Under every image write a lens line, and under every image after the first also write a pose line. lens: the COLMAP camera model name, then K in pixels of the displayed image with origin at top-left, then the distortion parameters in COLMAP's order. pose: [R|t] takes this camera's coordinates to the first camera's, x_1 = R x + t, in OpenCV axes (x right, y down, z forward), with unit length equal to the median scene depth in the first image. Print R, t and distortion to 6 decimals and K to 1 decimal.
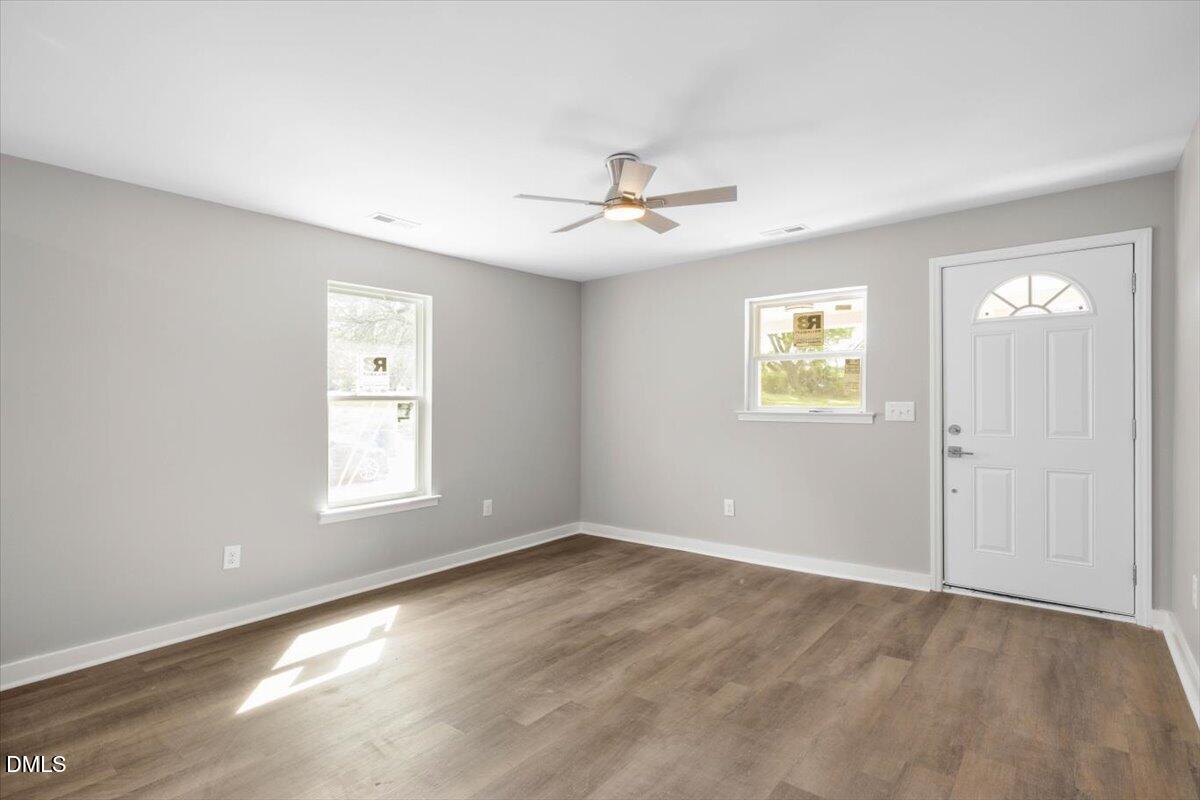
lens RADIAL K [[588.4, 0, 600.3], [0, 588.4, 398.5], [0, 0, 1]] dist [-0.001418, -0.000016]
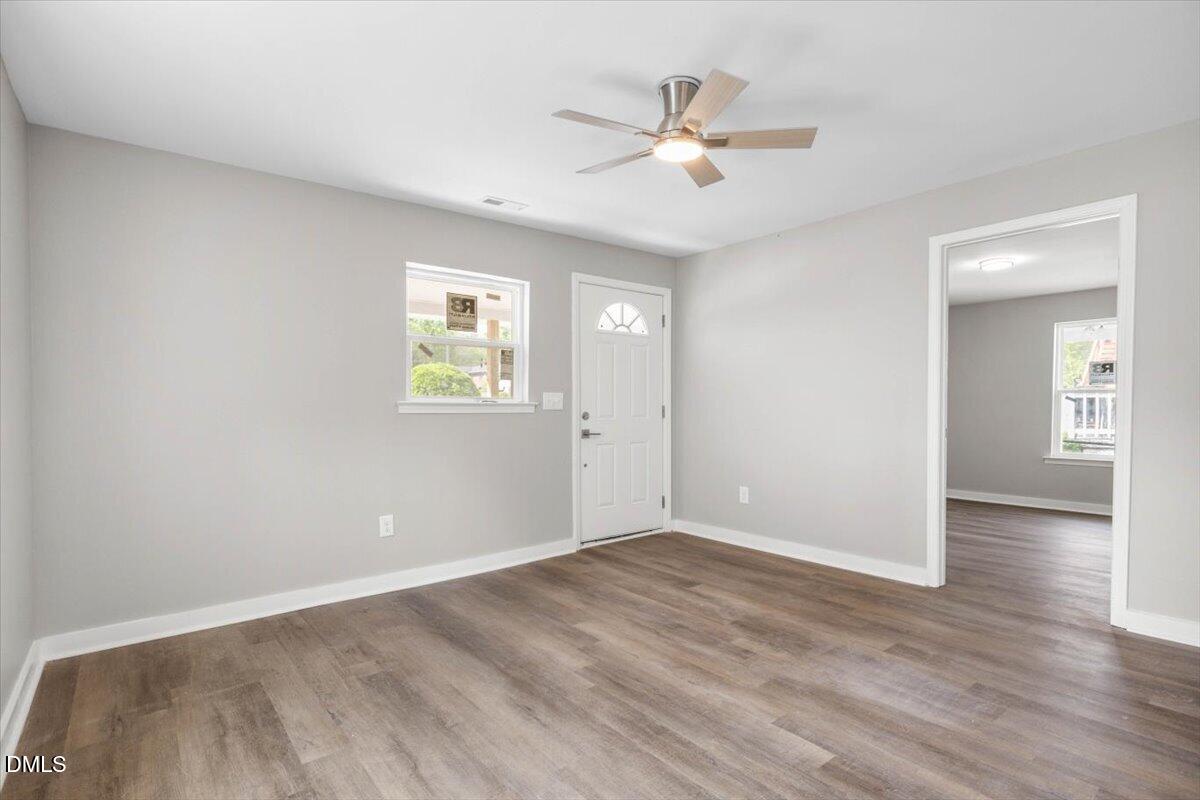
lens RADIAL K [[601.8, 0, 601.3], [0, 601.8, 420.5], [0, 0, 1]] dist [-0.000304, 0.000103]
pose [[0.195005, -0.014869, 0.980690, -0.679267], [-0.000450, 0.999884, 0.015249, 0.046727], [-0.980802, -0.003415, 0.194976, 0.773638]]
